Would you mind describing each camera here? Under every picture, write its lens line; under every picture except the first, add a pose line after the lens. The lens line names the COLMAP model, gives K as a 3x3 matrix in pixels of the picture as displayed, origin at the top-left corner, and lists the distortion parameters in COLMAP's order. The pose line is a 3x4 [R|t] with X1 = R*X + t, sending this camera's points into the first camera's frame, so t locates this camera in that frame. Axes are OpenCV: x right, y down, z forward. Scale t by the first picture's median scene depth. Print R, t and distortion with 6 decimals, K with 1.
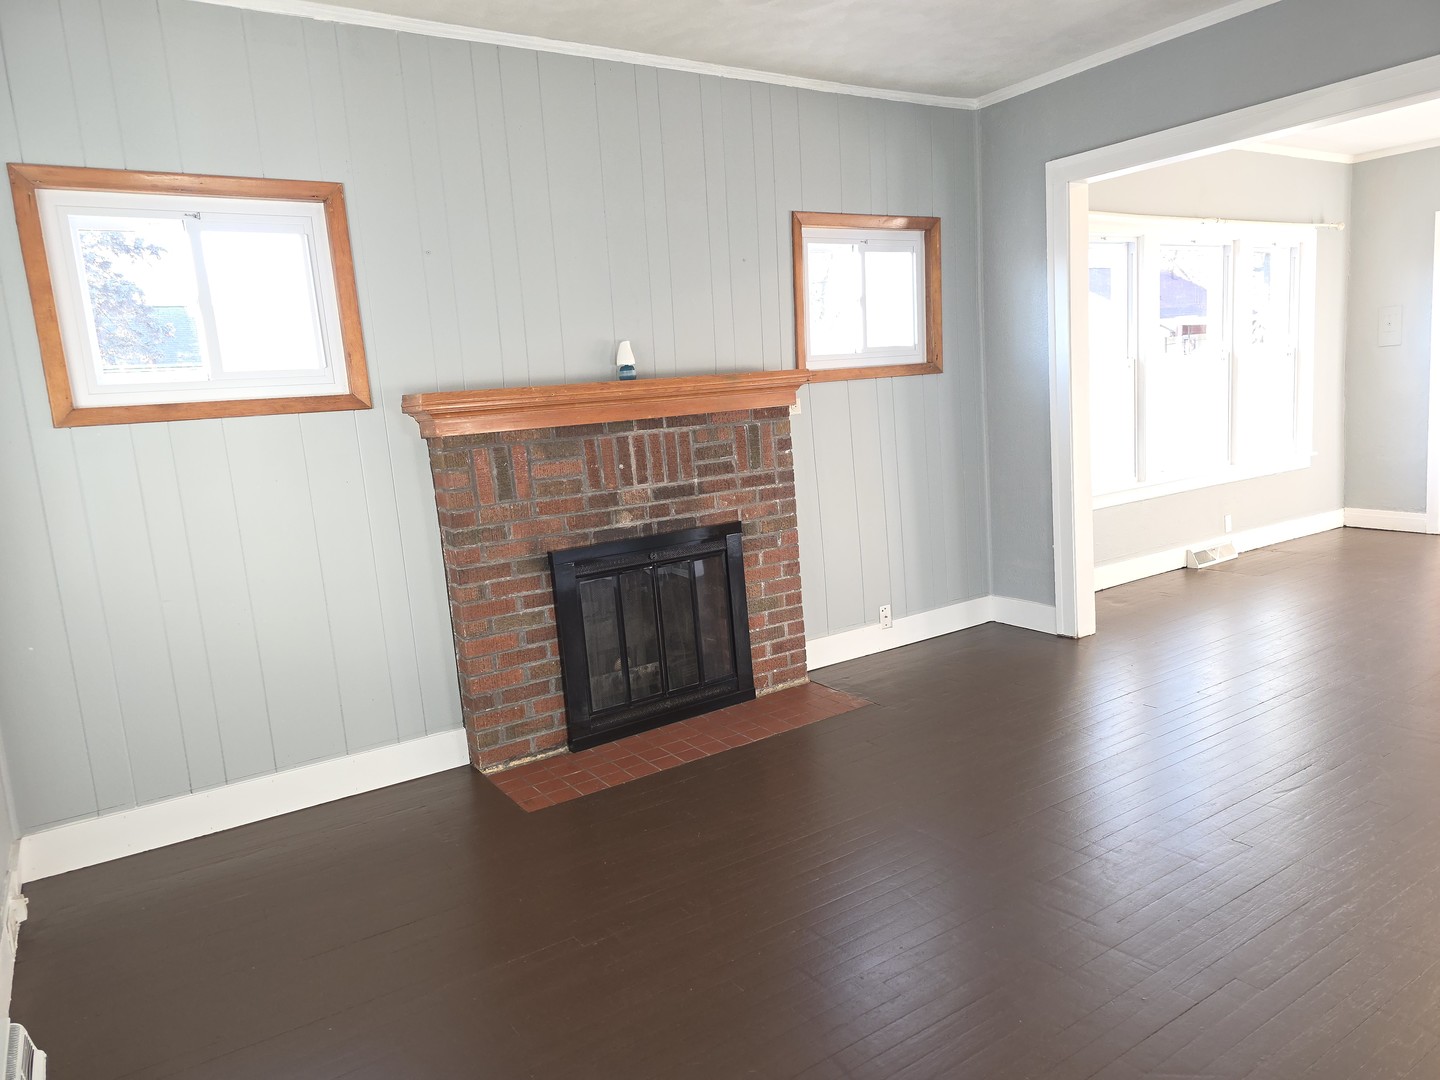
lens RADIAL K [[971.1, 0, 720.2], [0, 971.1, 553.1], [0, 0, 1]] dist [0.078310, -0.086450]
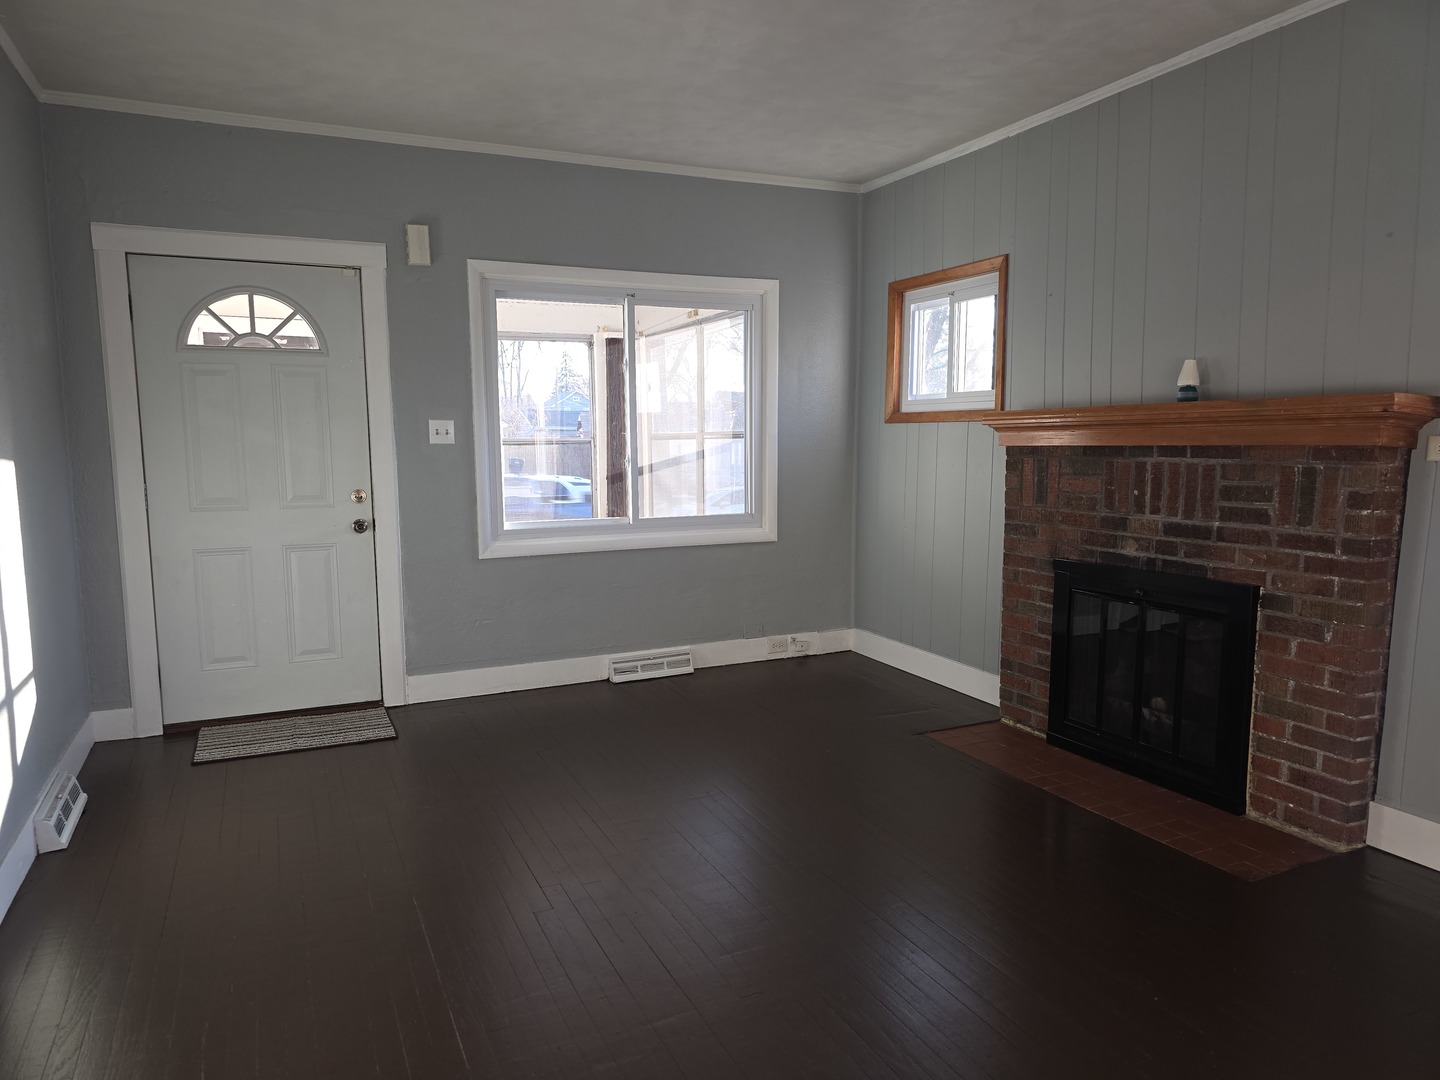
lens RADIAL K [[971.1, 0, 720.2], [0, 971.1, 553.1], [0, 0, 1]] dist [0.078310, -0.086450]
pose [[-0.159176, 0.192204, -0.968360, 0.879540], [-0.138659, 0.966791, 0.214685, -0.175749], [0.977464, 0.168445, -0.127239, 0.706341]]
